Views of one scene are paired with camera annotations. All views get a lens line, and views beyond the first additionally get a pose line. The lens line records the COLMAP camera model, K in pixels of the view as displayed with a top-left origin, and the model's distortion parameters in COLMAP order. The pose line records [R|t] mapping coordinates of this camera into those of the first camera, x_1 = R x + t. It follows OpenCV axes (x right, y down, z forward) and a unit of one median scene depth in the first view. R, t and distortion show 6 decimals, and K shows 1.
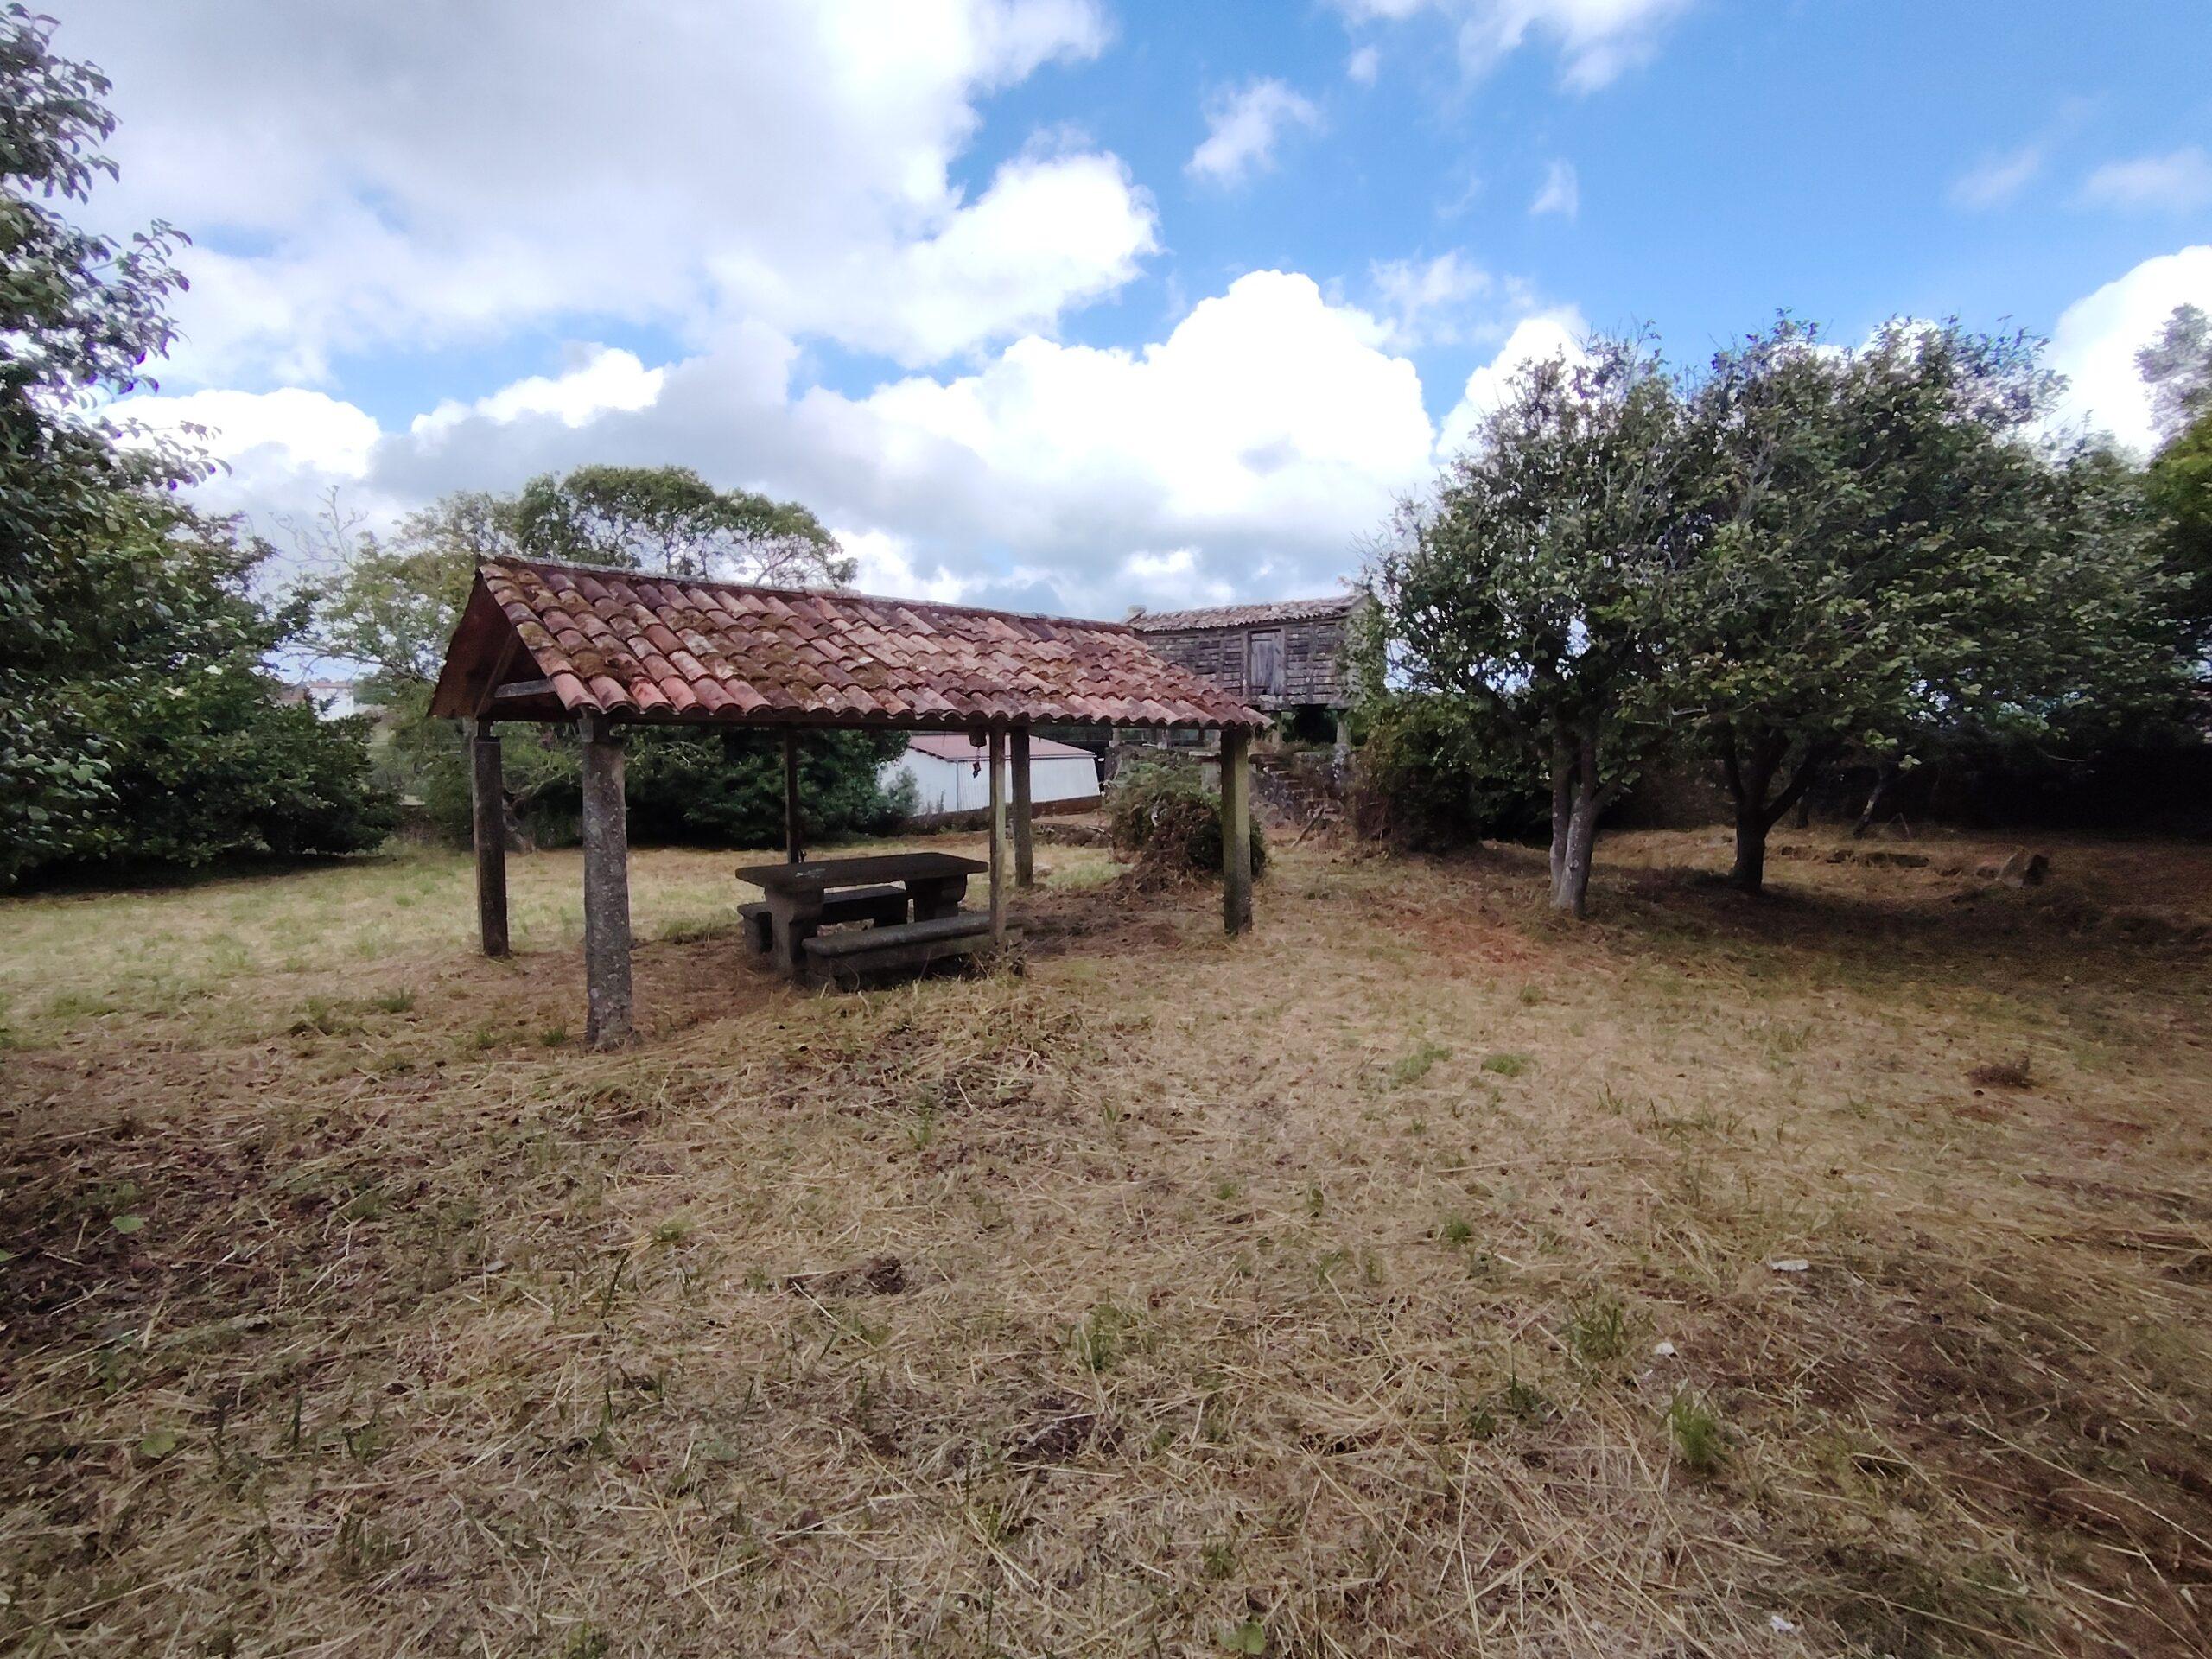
lens RADIAL K [[1062.7, 0, 1107.4], [0, 1062.7, 825.5], [0, 0, 1]] dist [0.000642, 0.000230]
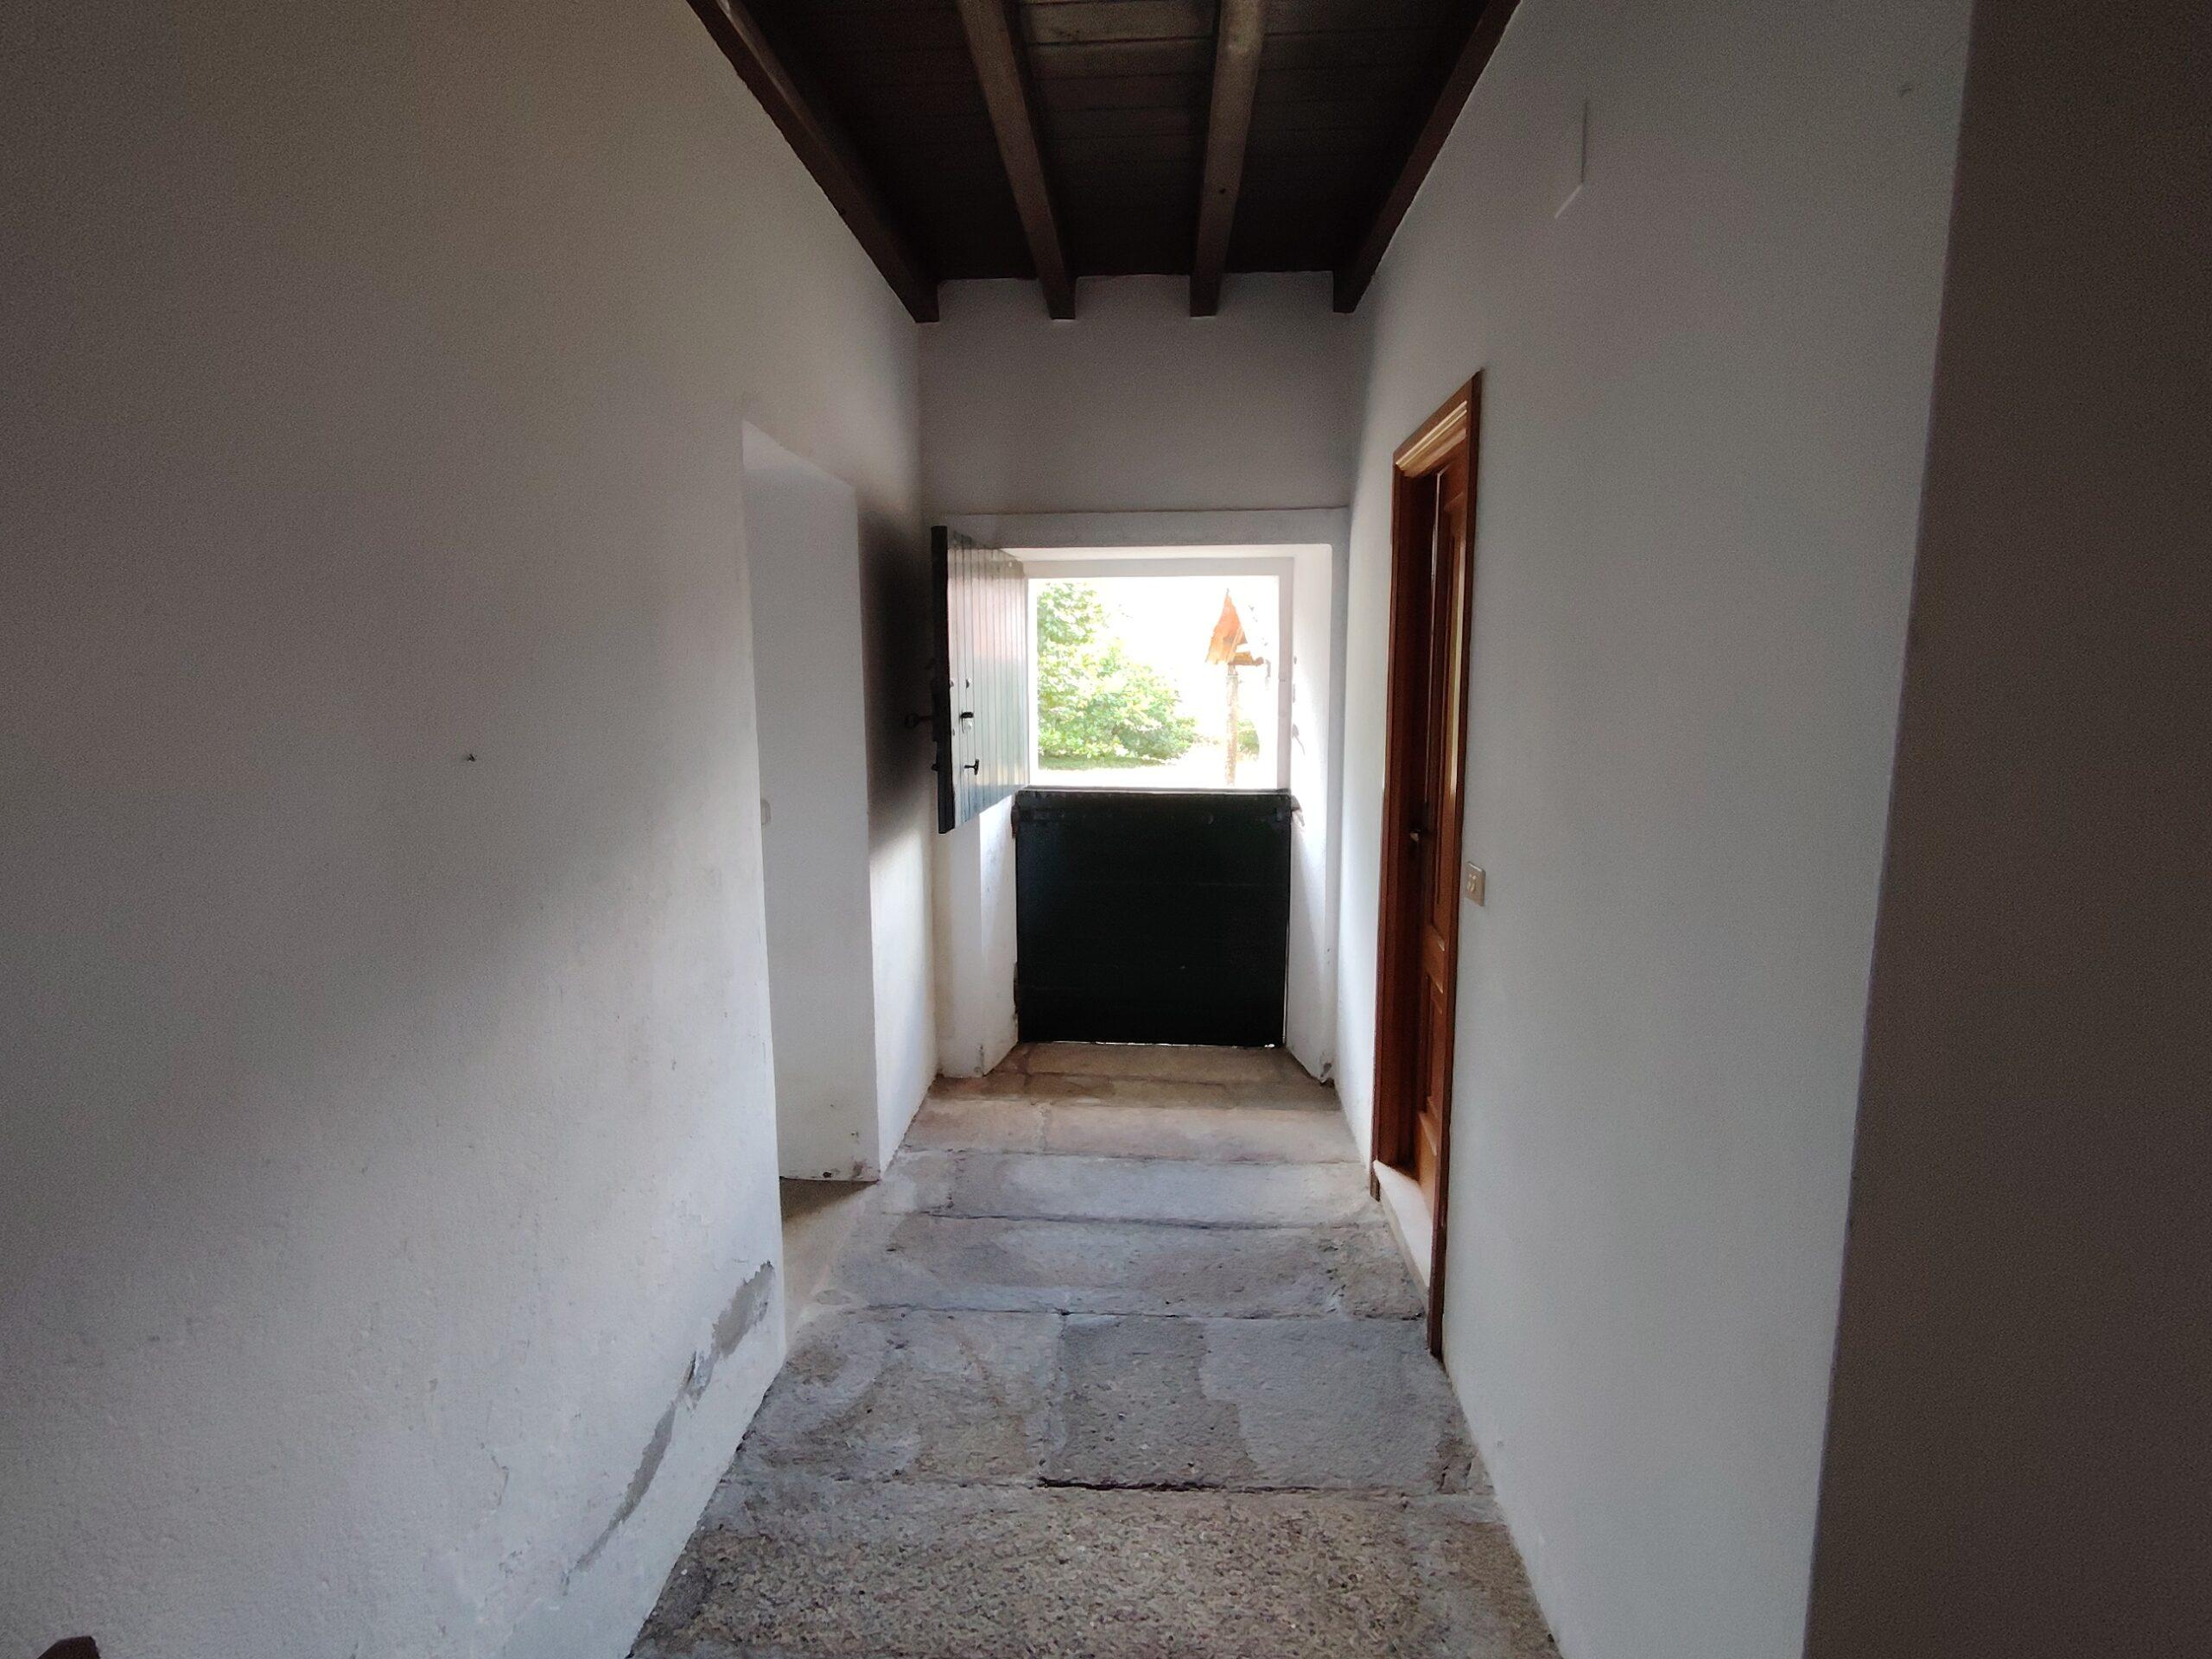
lens RADIAL K [[1062.7, 0, 1104.6], [0, 1062.7, 827.8], [0, 0, 1]] dist [0.000642, 0.000230]
pose [[0.776119, 0.091263, -0.623947, 0.188504], [-0.059762, 0.995663, 0.071295, 0.028550], [0.627748, -0.018045, 0.778208, -0.257421]]
